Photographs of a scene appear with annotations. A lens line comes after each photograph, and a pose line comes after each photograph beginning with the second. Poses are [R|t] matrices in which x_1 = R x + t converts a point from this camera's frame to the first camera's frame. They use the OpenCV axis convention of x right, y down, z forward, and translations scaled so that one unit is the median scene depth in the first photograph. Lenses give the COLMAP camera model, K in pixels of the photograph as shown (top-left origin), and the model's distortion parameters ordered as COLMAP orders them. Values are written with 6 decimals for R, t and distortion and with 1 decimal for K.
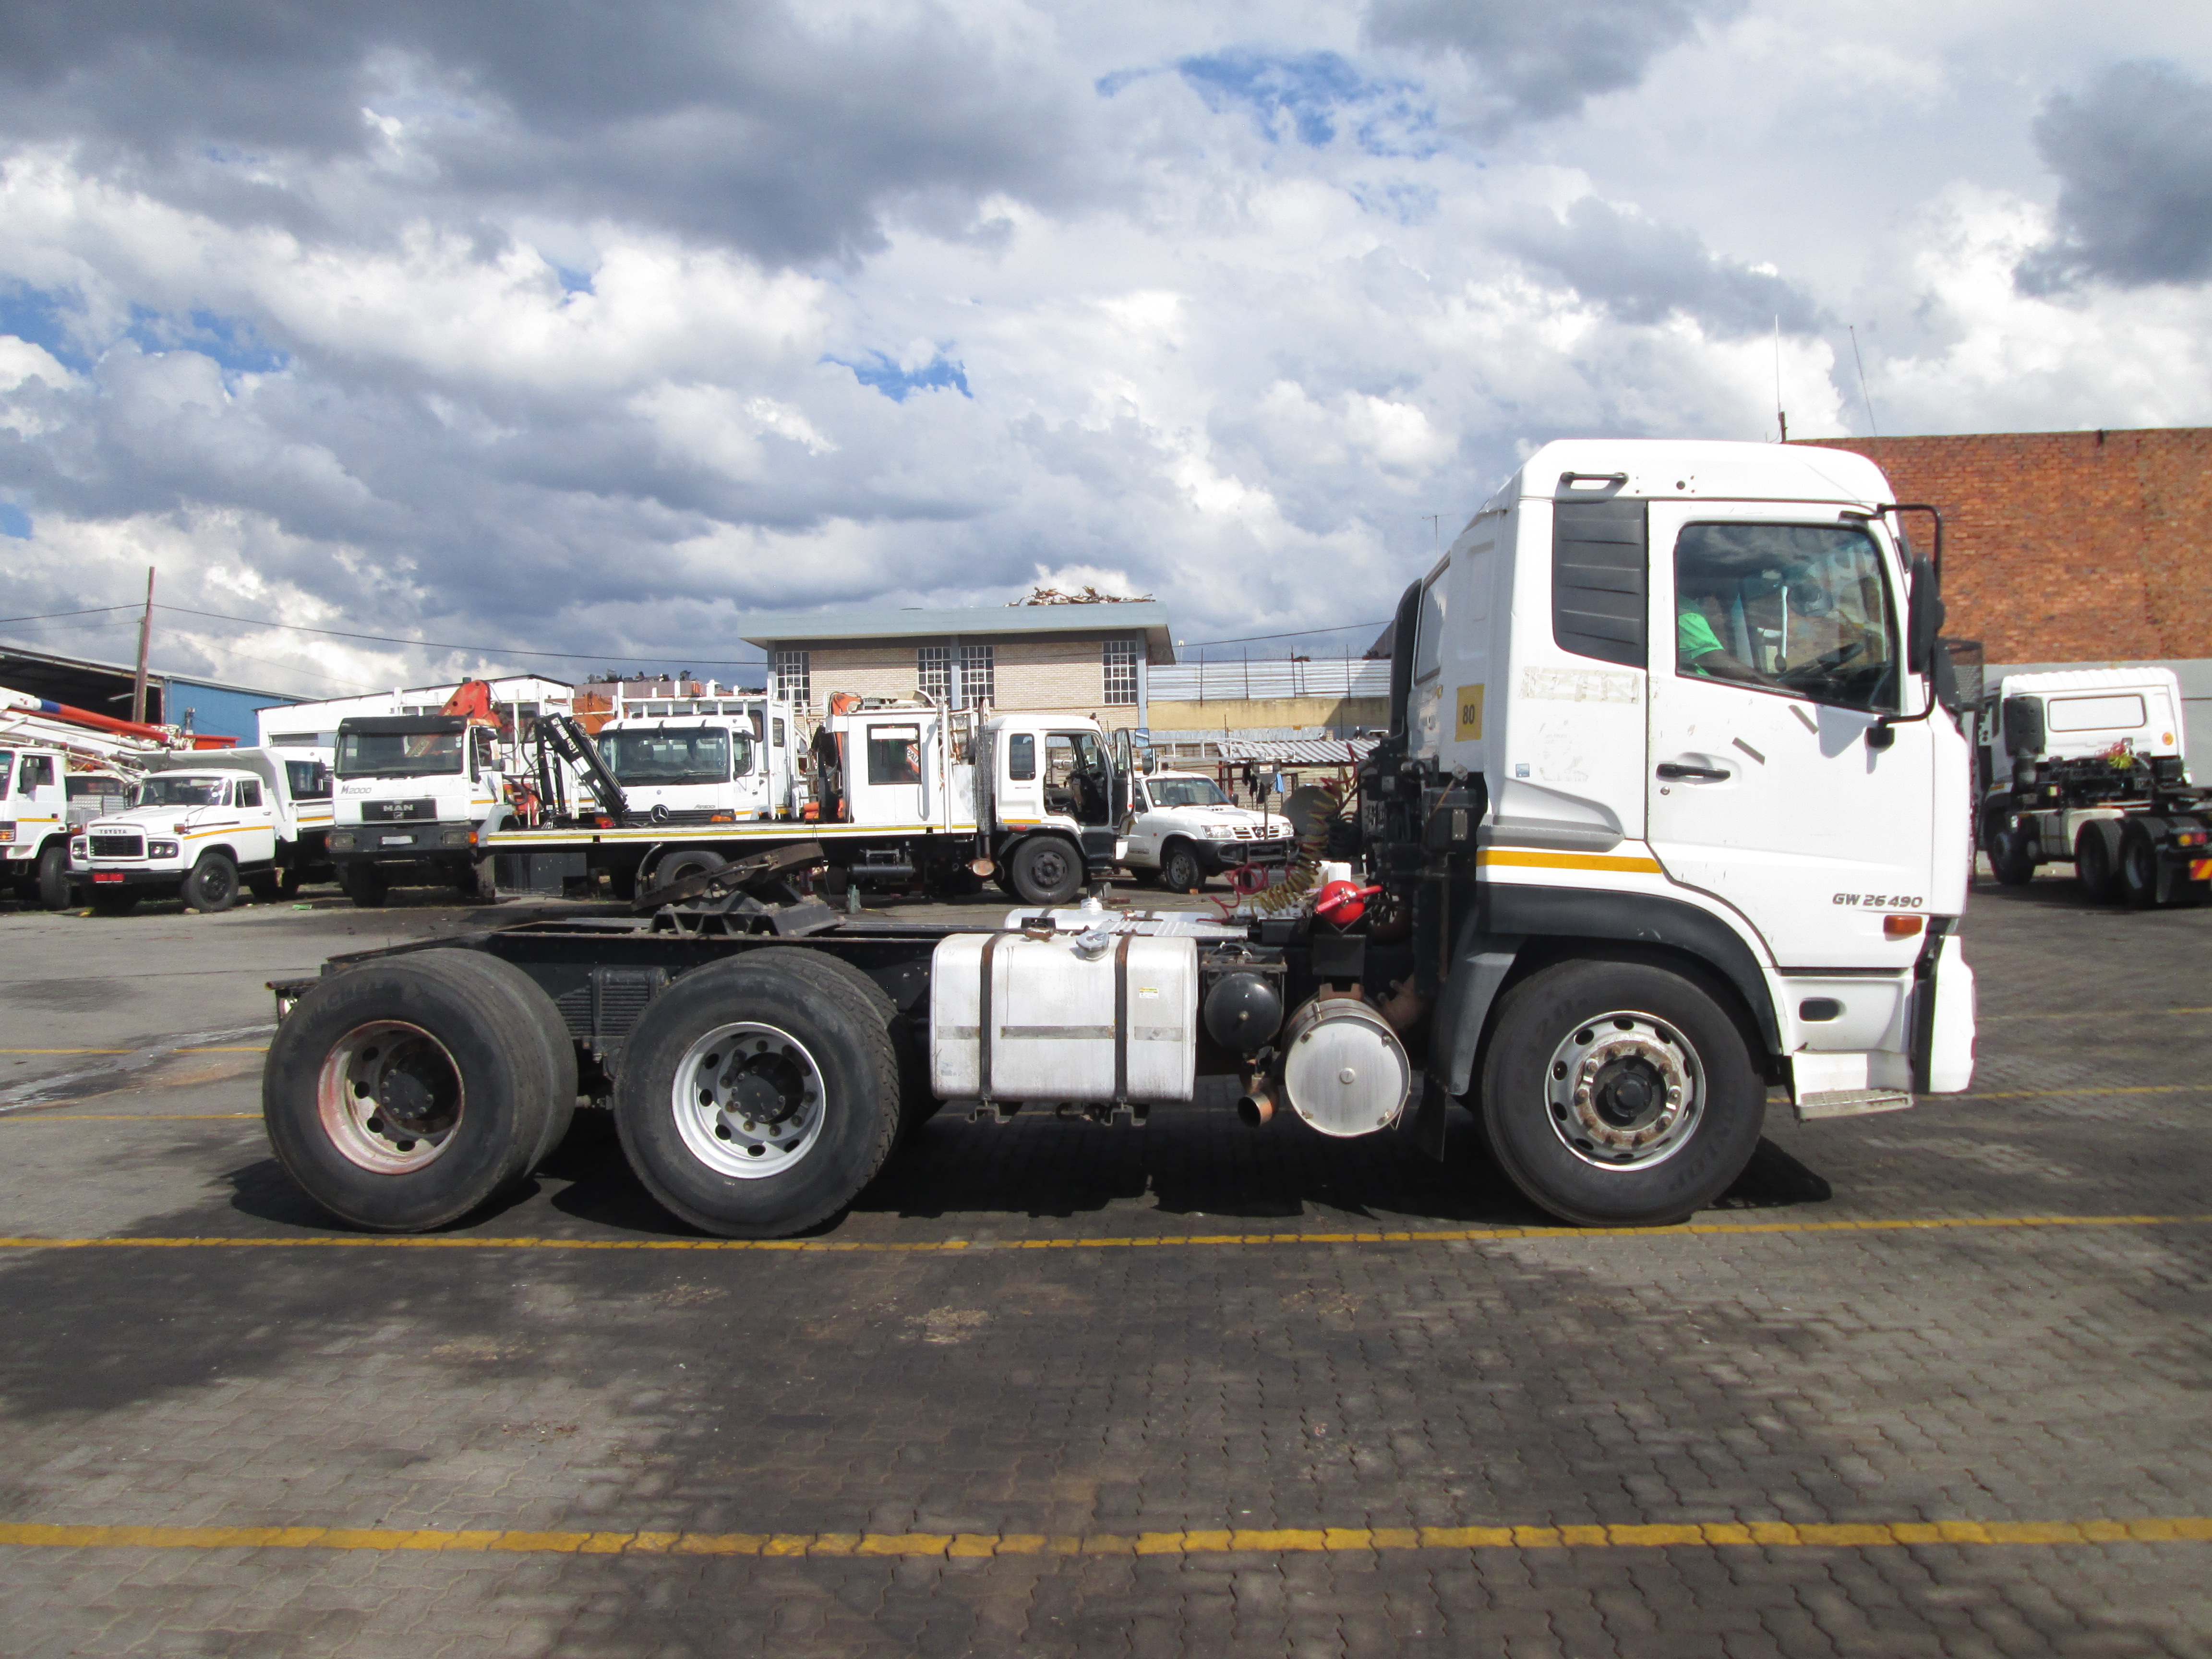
lens RADIAL K [[1851.9, 0, 1112.7], [0, 1851.9, 822.2], [0, 0, 1]] dist [-0.048421, 0.015448]
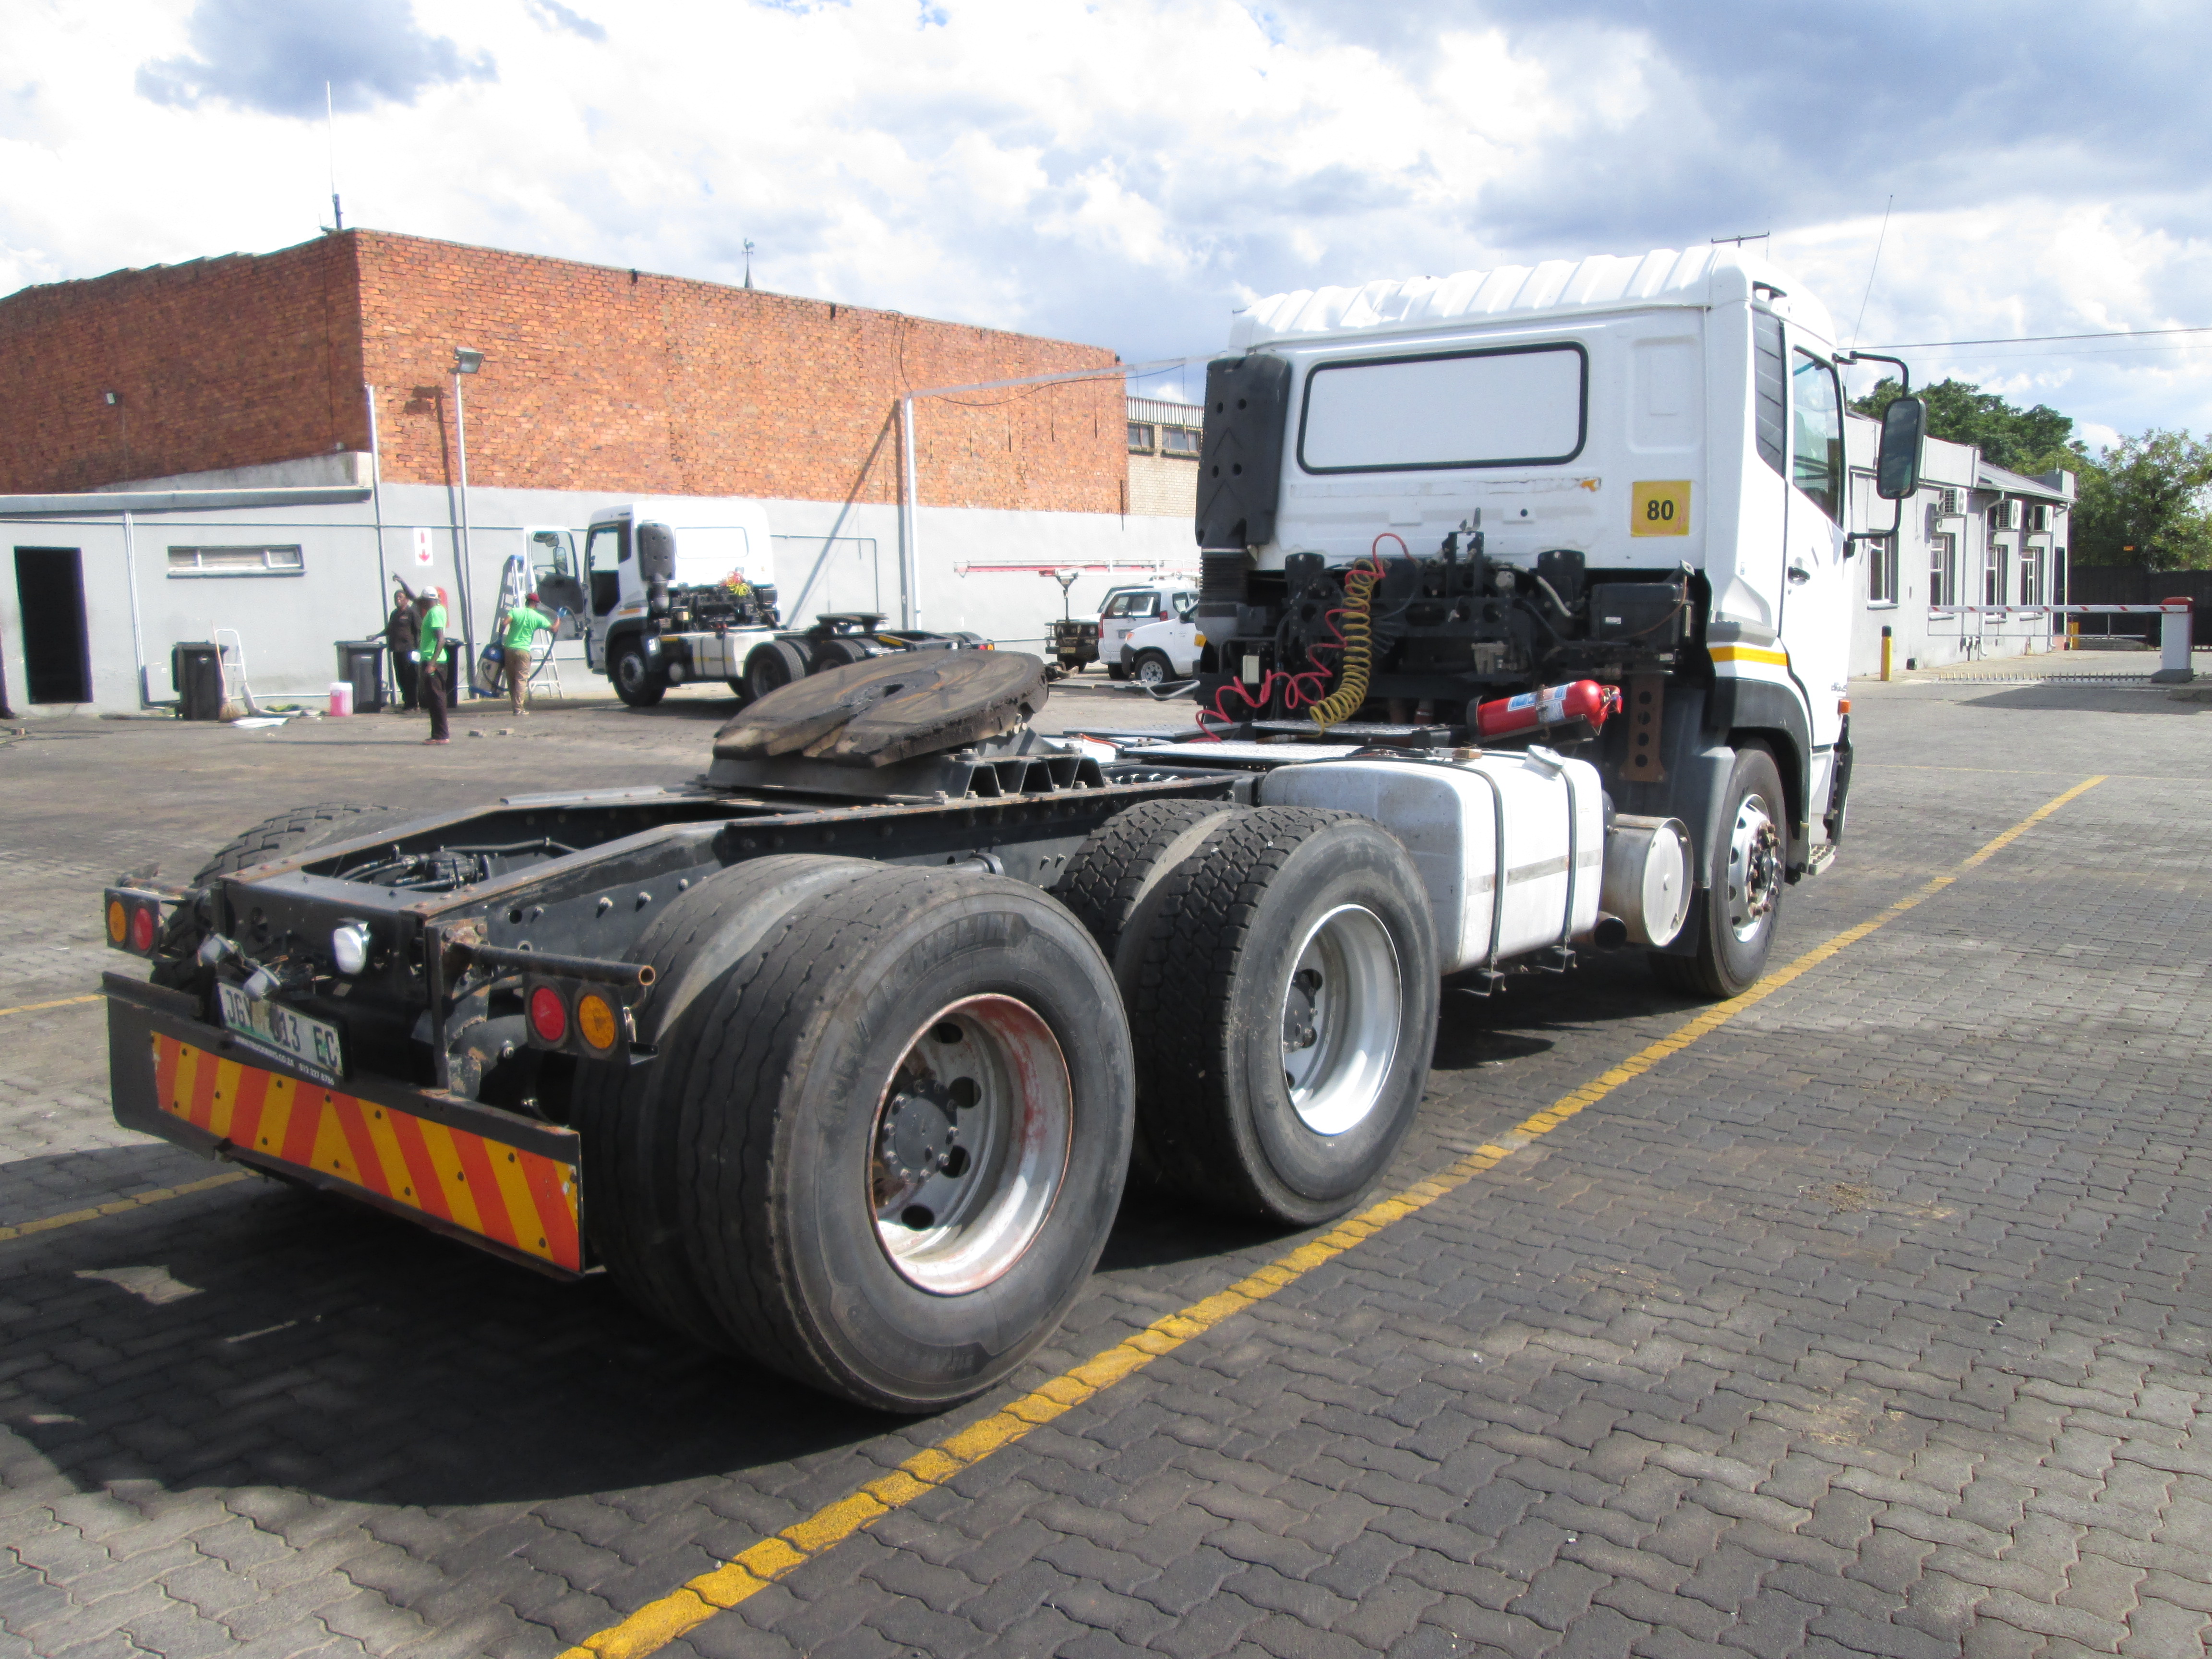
lens RADIAL K [[1851.9, 0, 1112.2], [0, 1851.9, 830.2], [0, 0, 1]] dist [-0.048421, 0.015448]
pose [[0.536709, -0.088334, 0.839131, -0.221952], [0.010356, 0.995120, 0.098131, 0.003455], [-0.843704, -0.043977, 0.535005, 0.194687]]
